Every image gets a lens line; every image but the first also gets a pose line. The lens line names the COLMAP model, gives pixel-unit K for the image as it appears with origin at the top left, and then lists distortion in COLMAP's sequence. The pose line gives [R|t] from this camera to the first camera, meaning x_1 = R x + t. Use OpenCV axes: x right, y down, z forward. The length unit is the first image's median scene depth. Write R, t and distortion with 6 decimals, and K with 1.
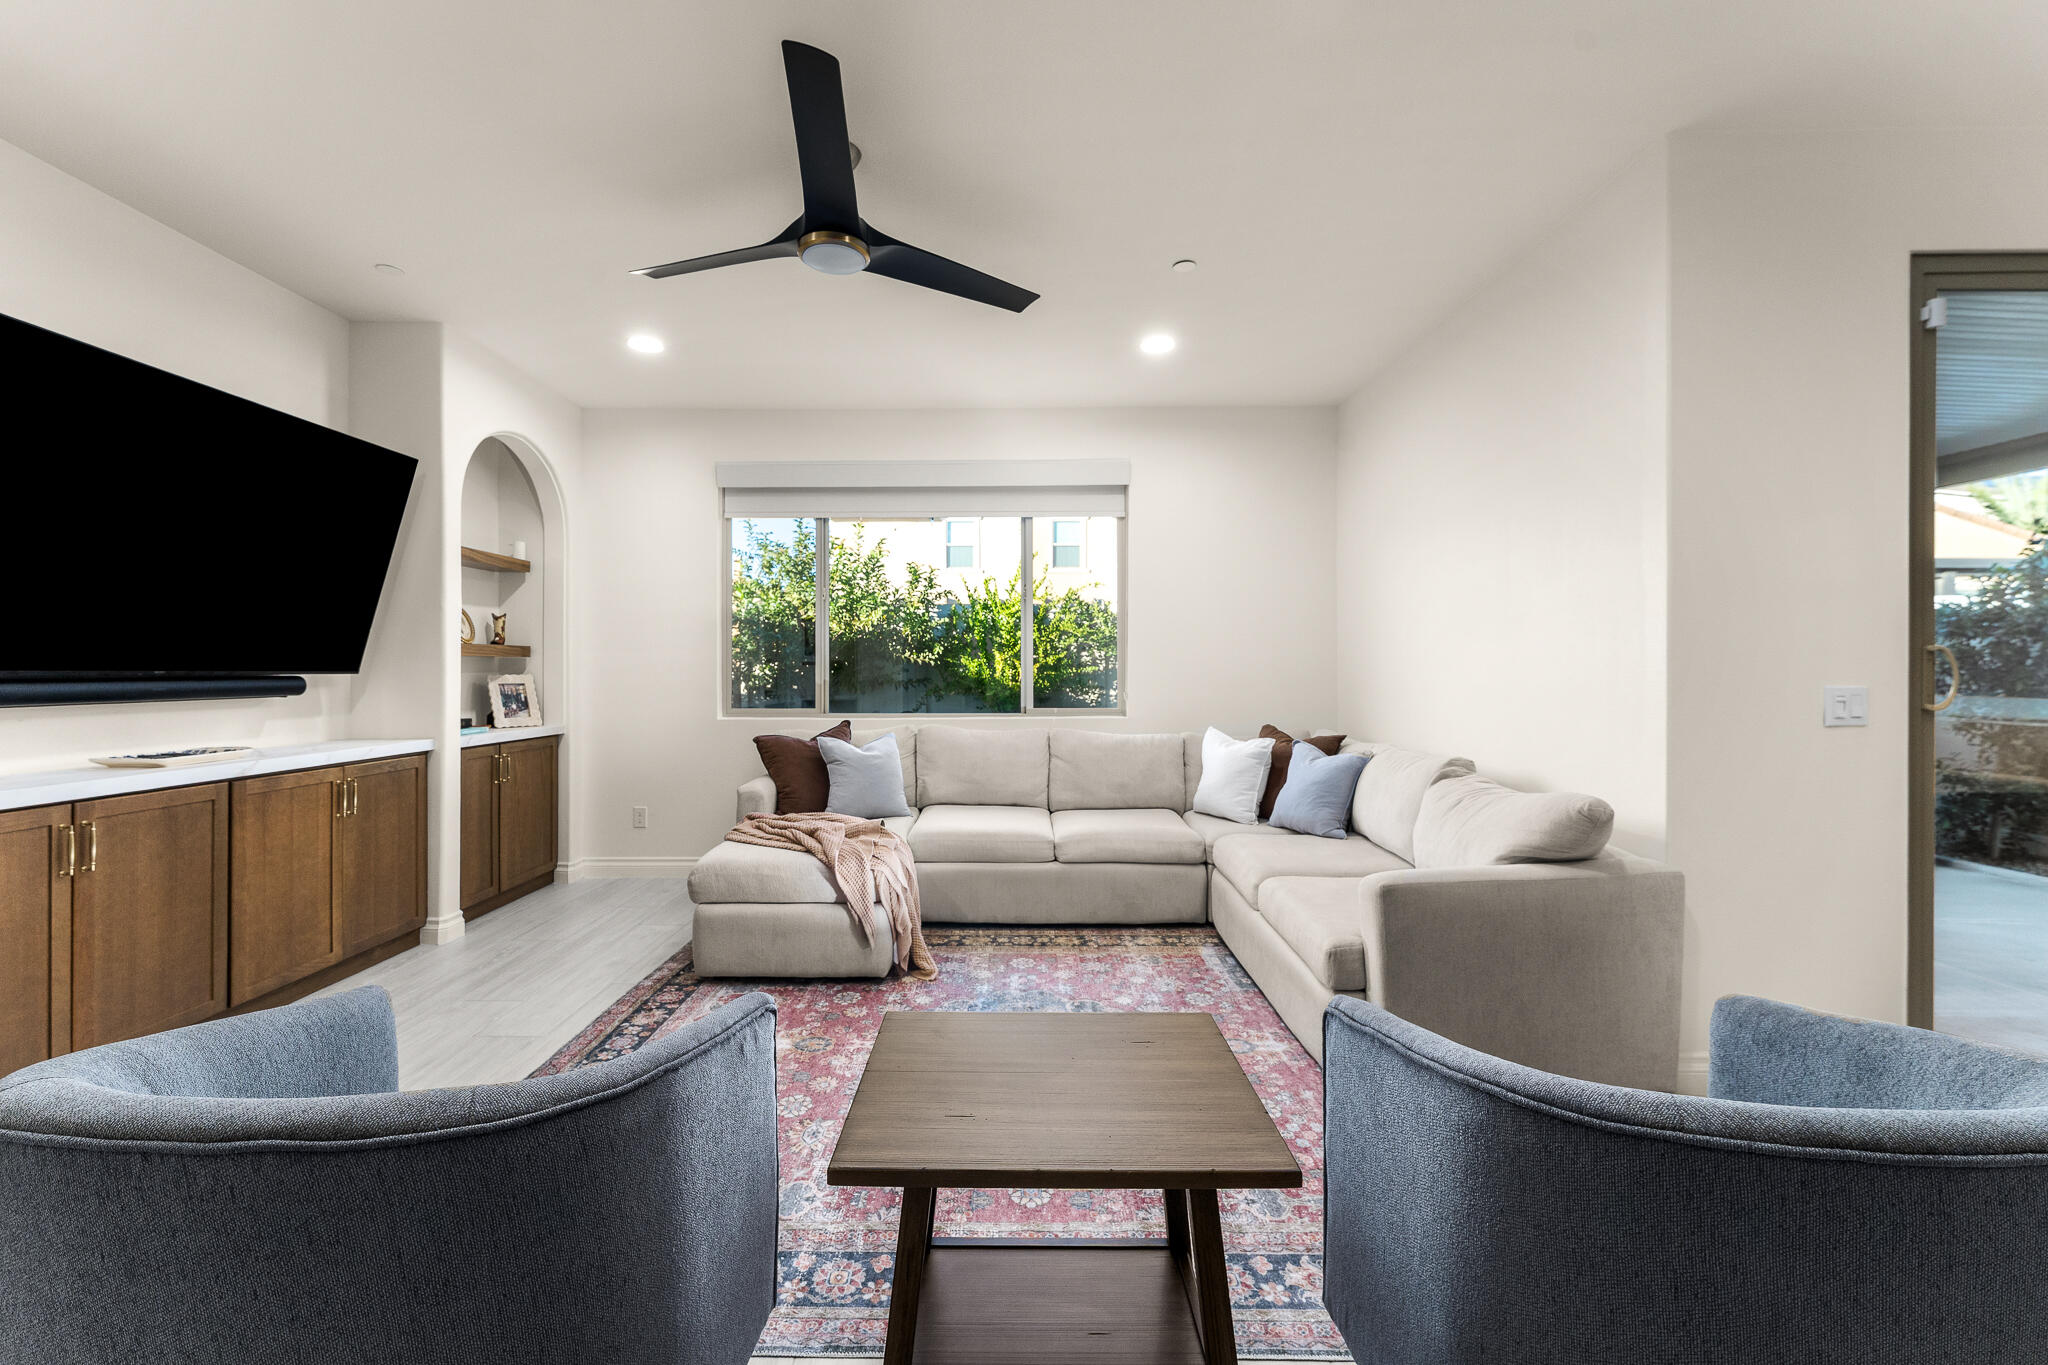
lens RADIAL K [[821.1, 0, 1012.8], [0, 821.1, 667.5], [0, 0, 1]] dist [0.001505, -0.000149]
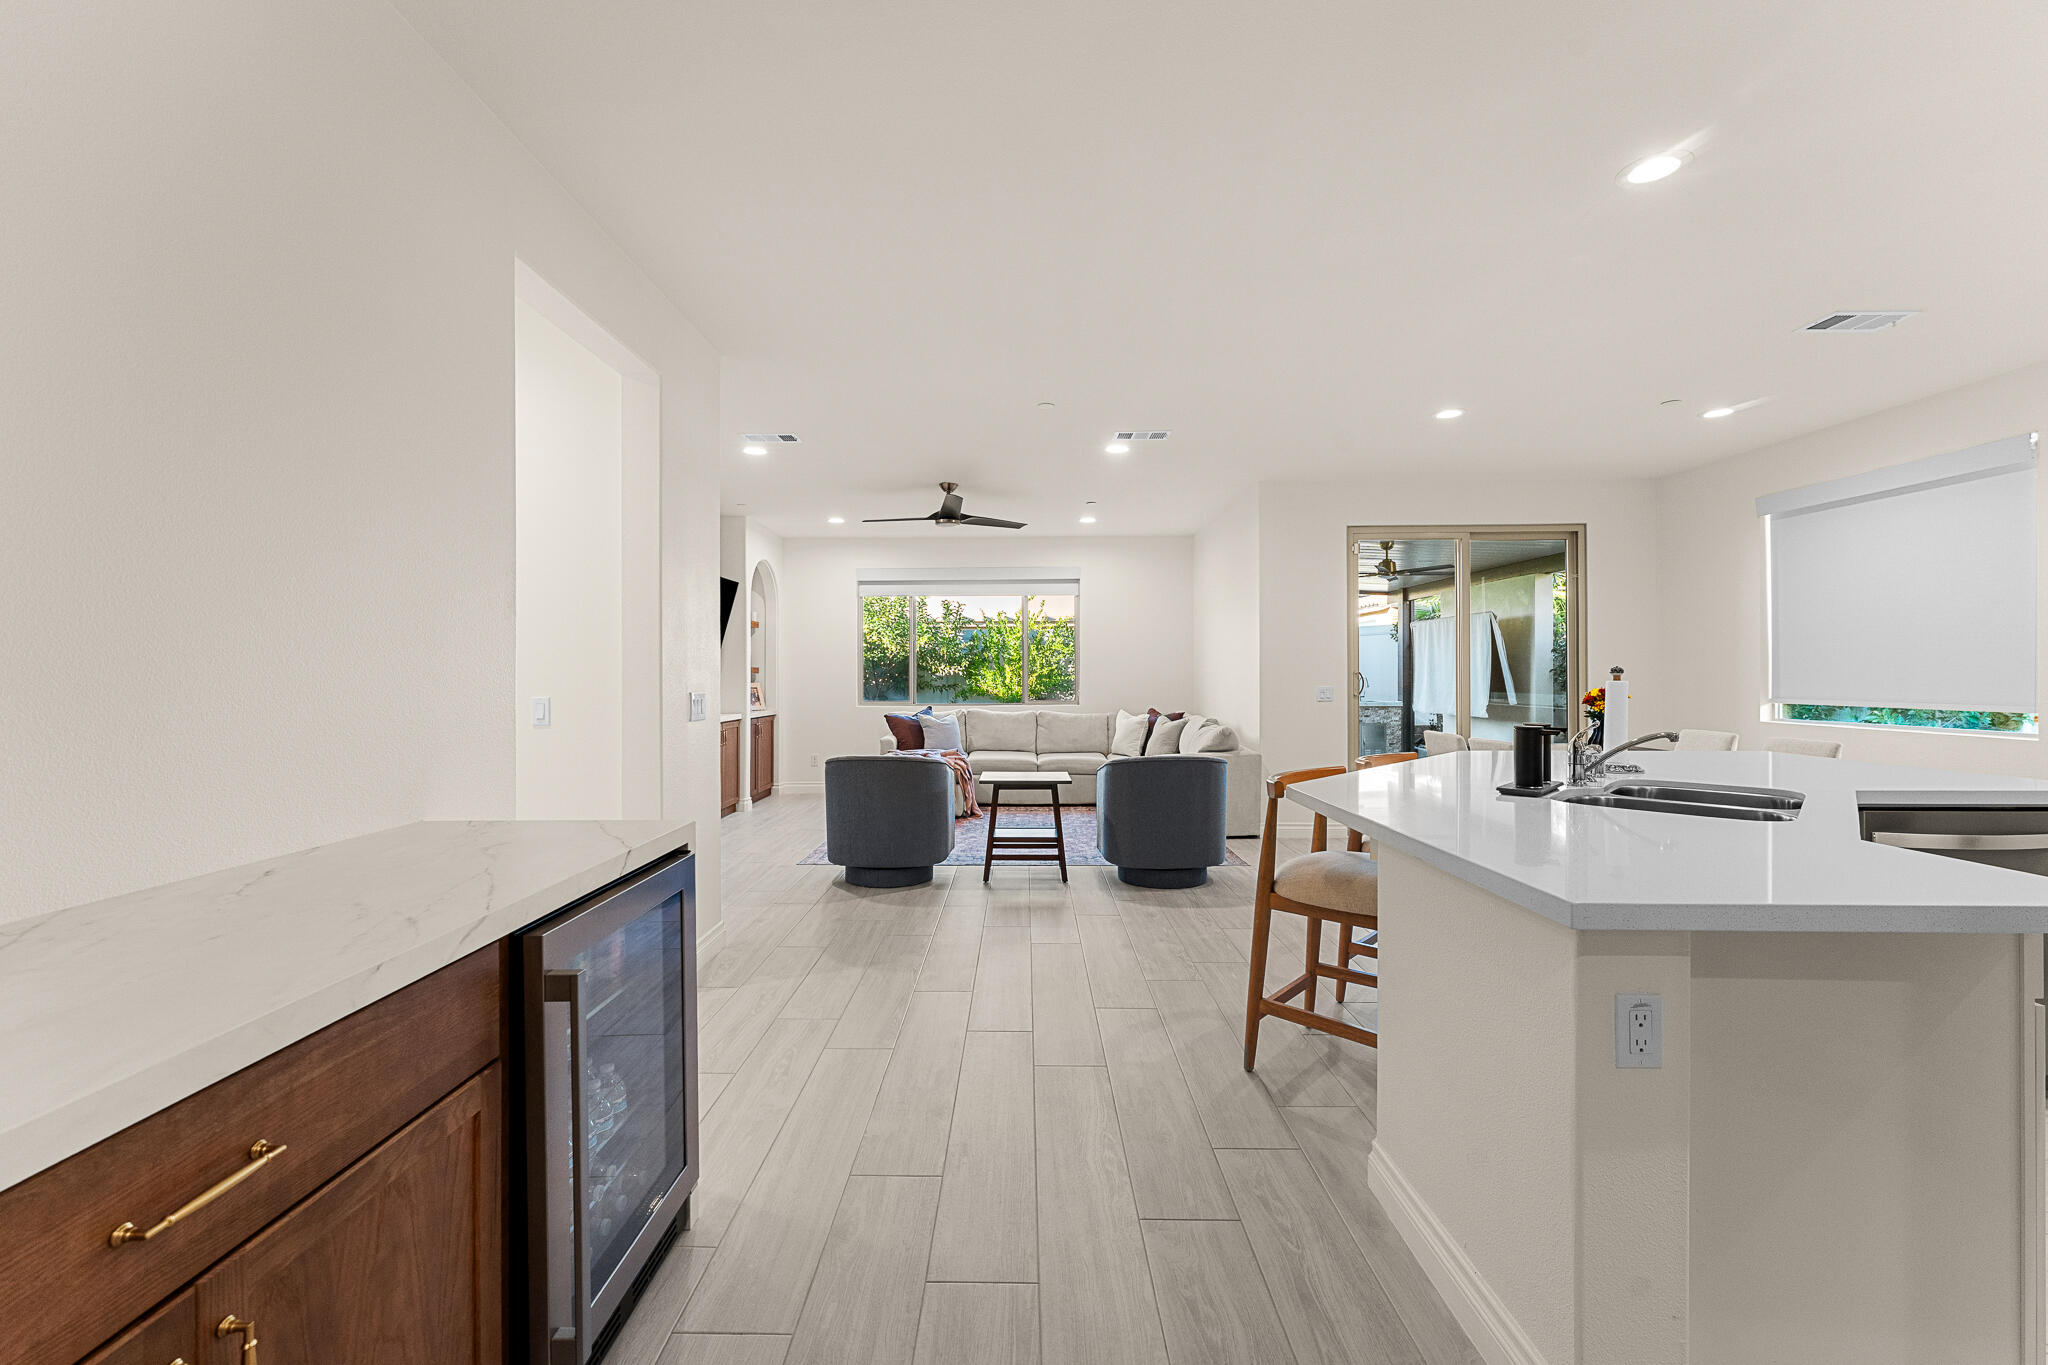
lens RADIAL K [[821.1, 0, 1025.5], [0, 821.1, 683.2], [0, 0, 1]] dist [0.001505, -0.000149]
pose [[0.999975, -0.002803, 0.006510, 0.006417], [0.002724, 0.999923, 0.012106, -0.010088], [-0.006543, -0.012088, 0.999906, -0.807611]]
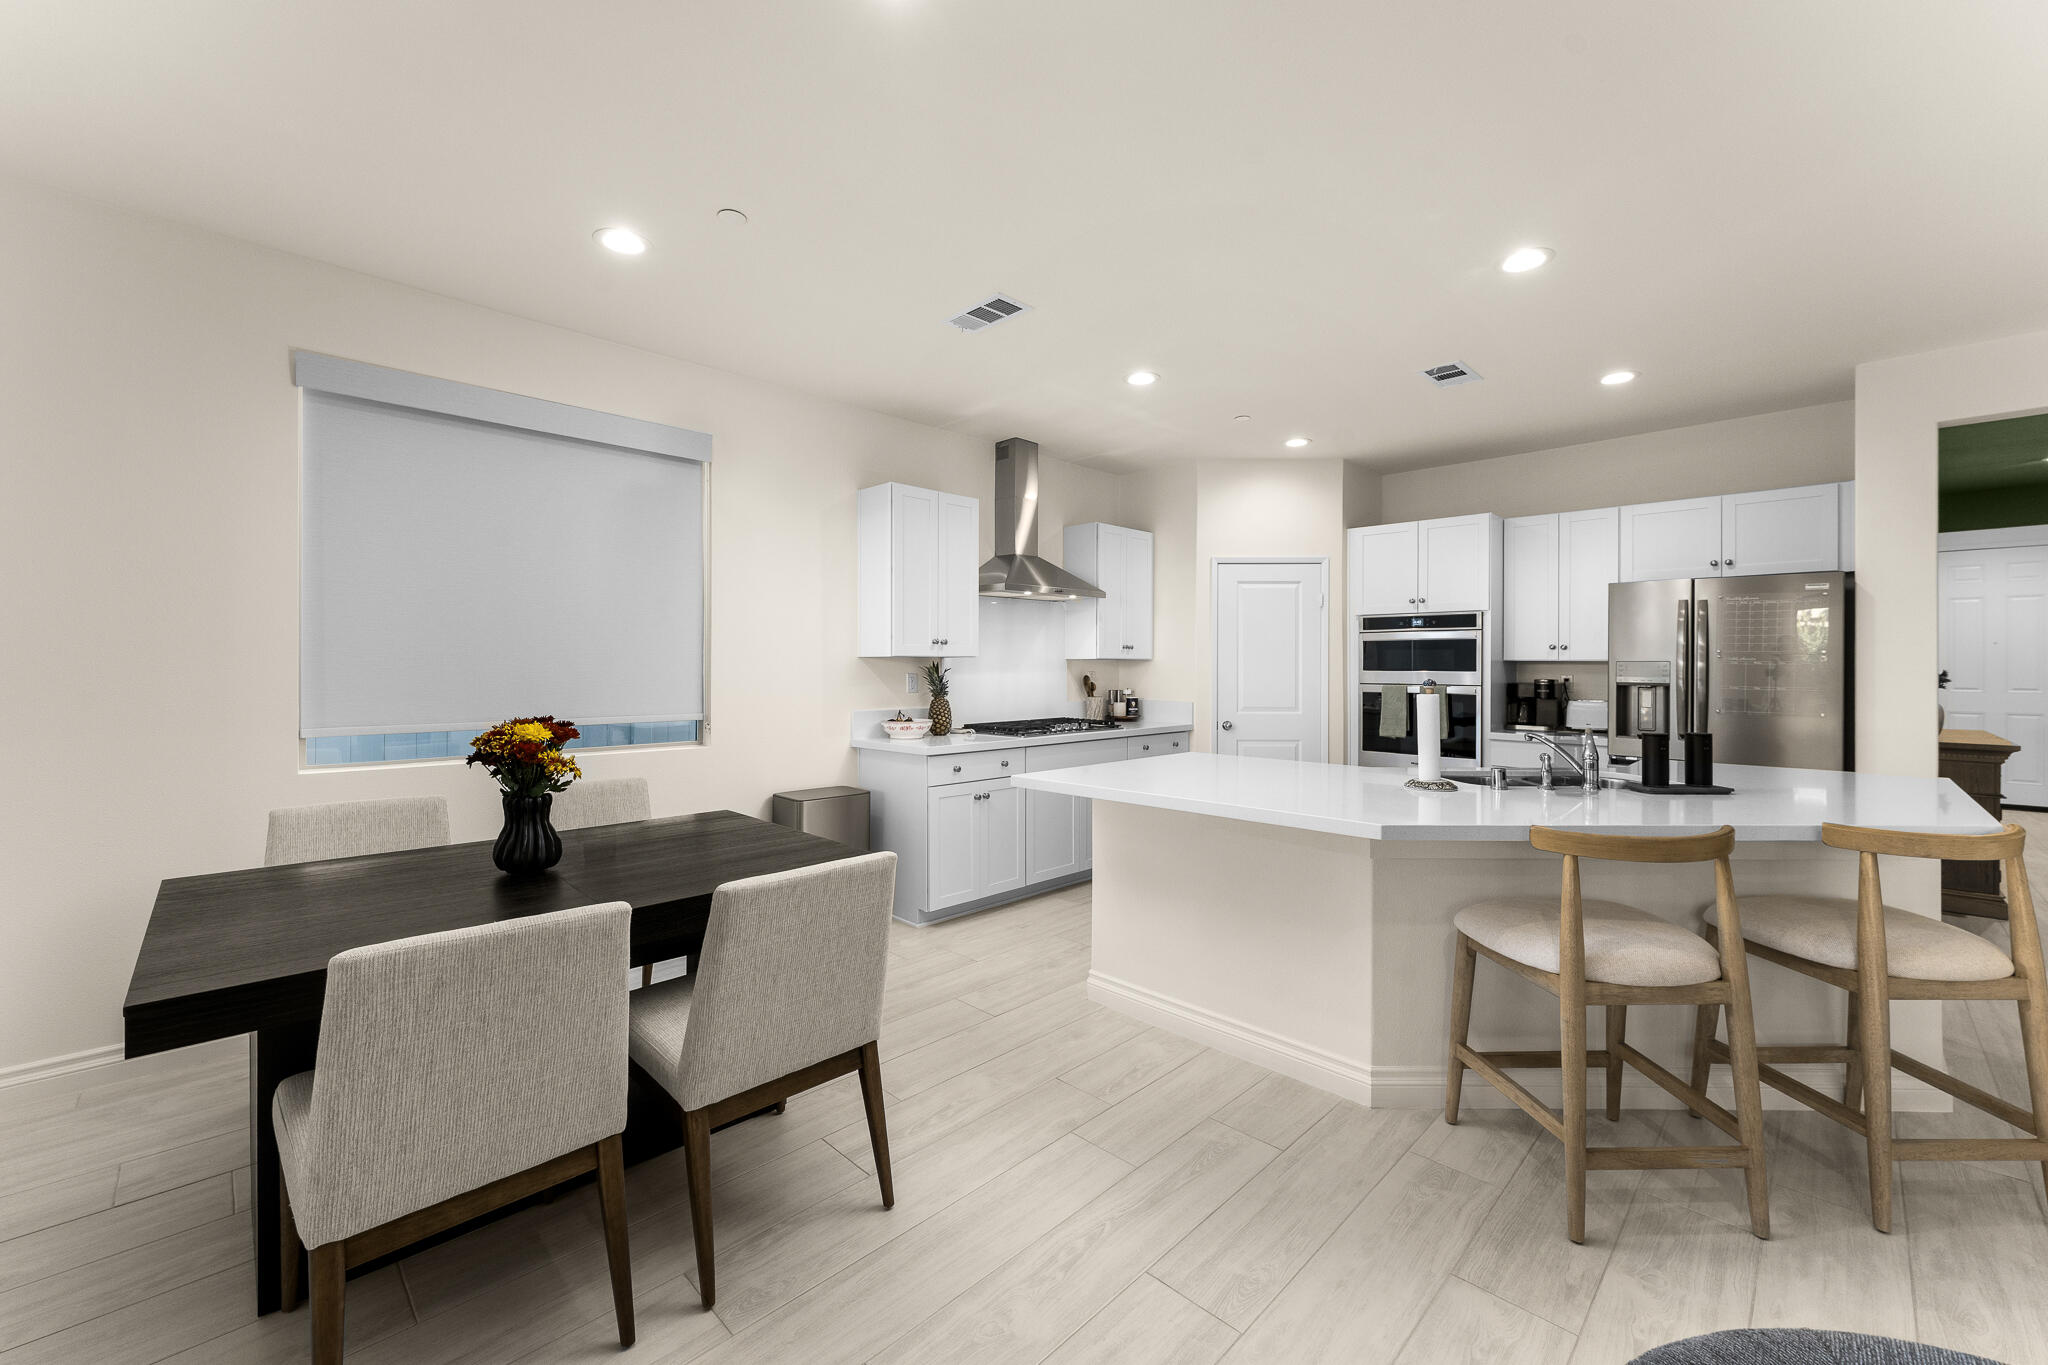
lens RADIAL K [[821.1, 0, 1016.8], [0, 821.1, 663.4], [0, 0, 1]] dist [0.001505, -0.000149]
pose [[-0.713400, -0.001012, 0.700756, 0.226423], [-0.004480, 0.999985, -0.003116, -0.020966], [-0.700742, -0.005362, -0.713394, 0.350611]]
